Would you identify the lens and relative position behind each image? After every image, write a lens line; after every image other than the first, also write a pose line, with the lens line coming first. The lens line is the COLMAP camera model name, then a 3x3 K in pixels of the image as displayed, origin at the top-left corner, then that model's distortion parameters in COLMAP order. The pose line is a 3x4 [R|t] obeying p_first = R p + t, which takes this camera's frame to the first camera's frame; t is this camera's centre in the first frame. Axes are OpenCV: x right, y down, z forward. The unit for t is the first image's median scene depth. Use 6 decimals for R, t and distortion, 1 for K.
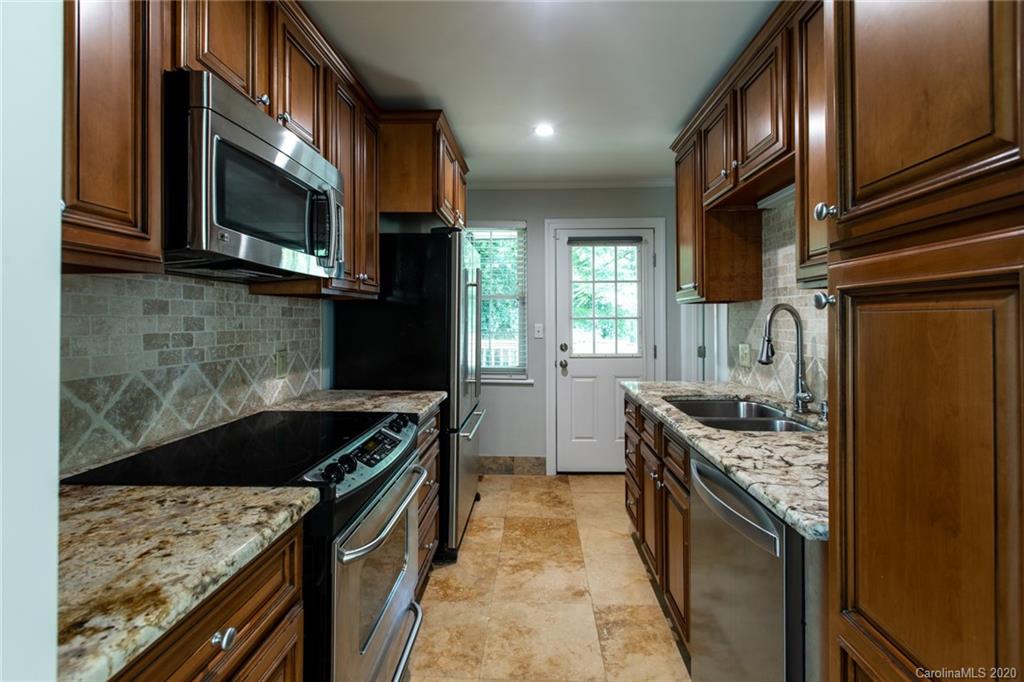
lens RADIAL K [[465.3, 0, 518.6], [0, 465.3, 318.1], [0, 0, 1]] dist [0.006298, -0.000845]
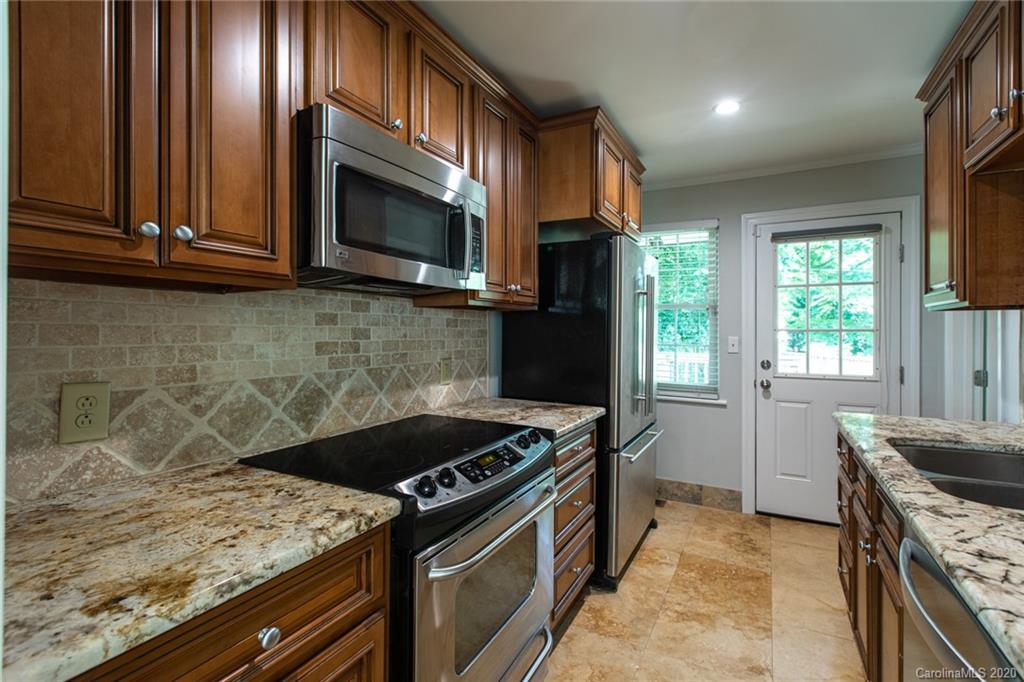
lens RADIAL K [[465.3, 0, 518.9], [0, 465.3, 331.9], [0, 0, 1]] dist [0.006298, -0.000845]
pose [[0.905034, 0.006475, -0.425290, 0.100637], [-0.003849, 0.999968, 0.007032, -0.000973], [0.425321, -0.004728, 0.905030, 0.095527]]
